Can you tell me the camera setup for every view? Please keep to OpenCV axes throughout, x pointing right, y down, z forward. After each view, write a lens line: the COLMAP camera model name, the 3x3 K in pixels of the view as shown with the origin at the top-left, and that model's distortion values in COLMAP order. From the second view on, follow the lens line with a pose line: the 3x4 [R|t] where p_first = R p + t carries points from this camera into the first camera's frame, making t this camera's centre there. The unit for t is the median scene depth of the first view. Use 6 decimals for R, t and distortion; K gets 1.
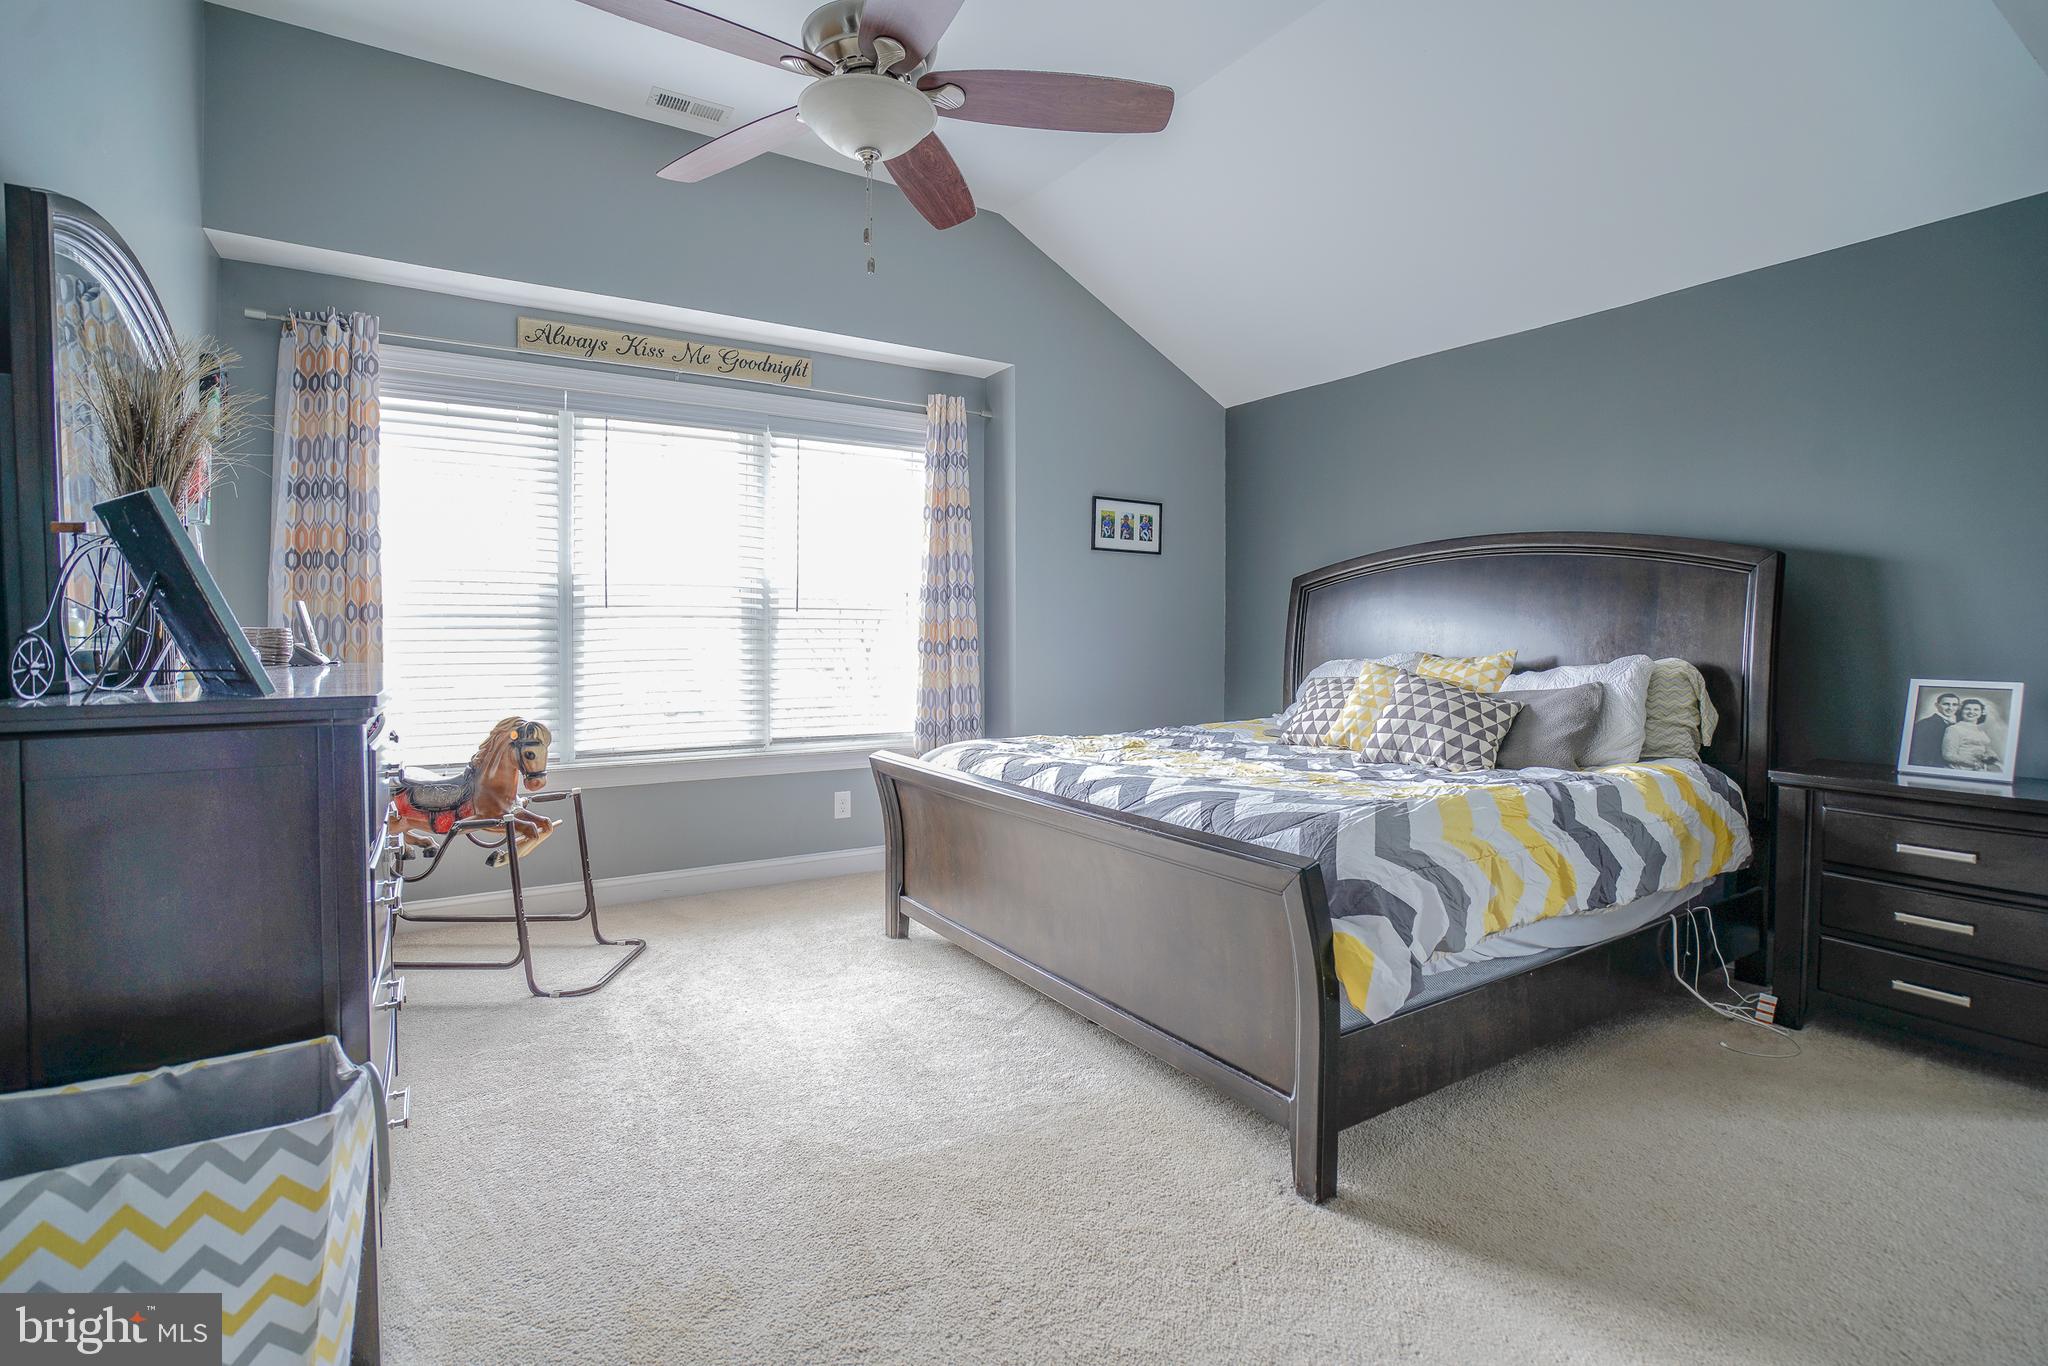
lens RADIAL K [[978.4, 0, 1029.5], [0, 978.4, 660.9], [0, 0, 1]] dist [-0.052652, 0.027033]
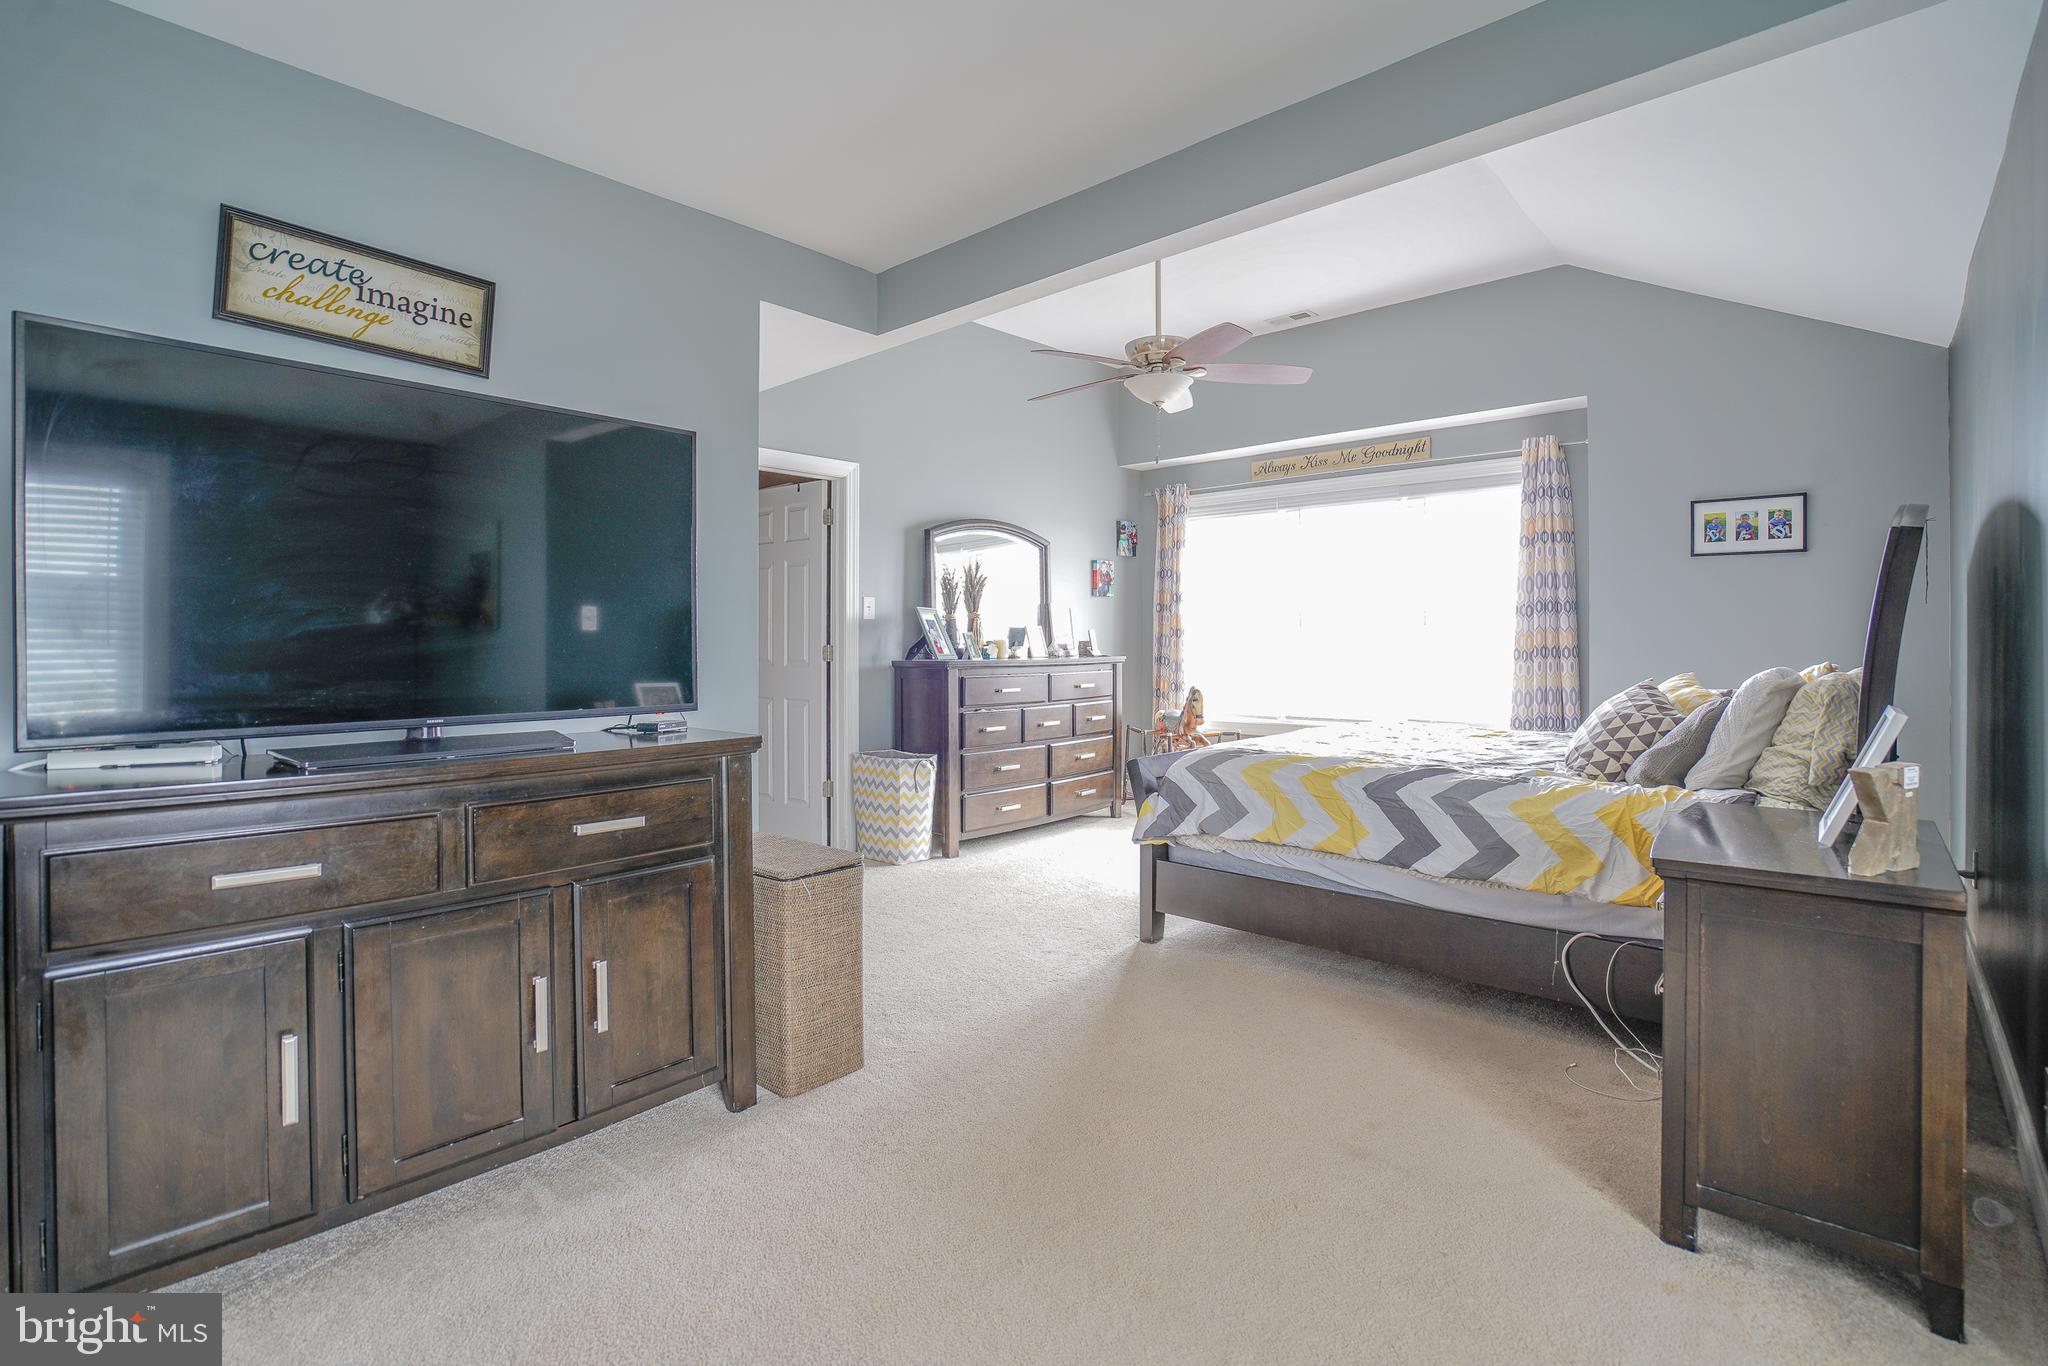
lens RADIAL K [[978.4, 0, 1029.5], [0, 978.4, 660.9], [0, 0, 1]] dist [-0.052652, 0.027033]
pose [[0.273742, 0.015685, -0.961675, 0.856701], [-0.020963, 0.999727, 0.010338, -0.005360], [0.961575, 0.017329, 0.273996, 0.106788]]
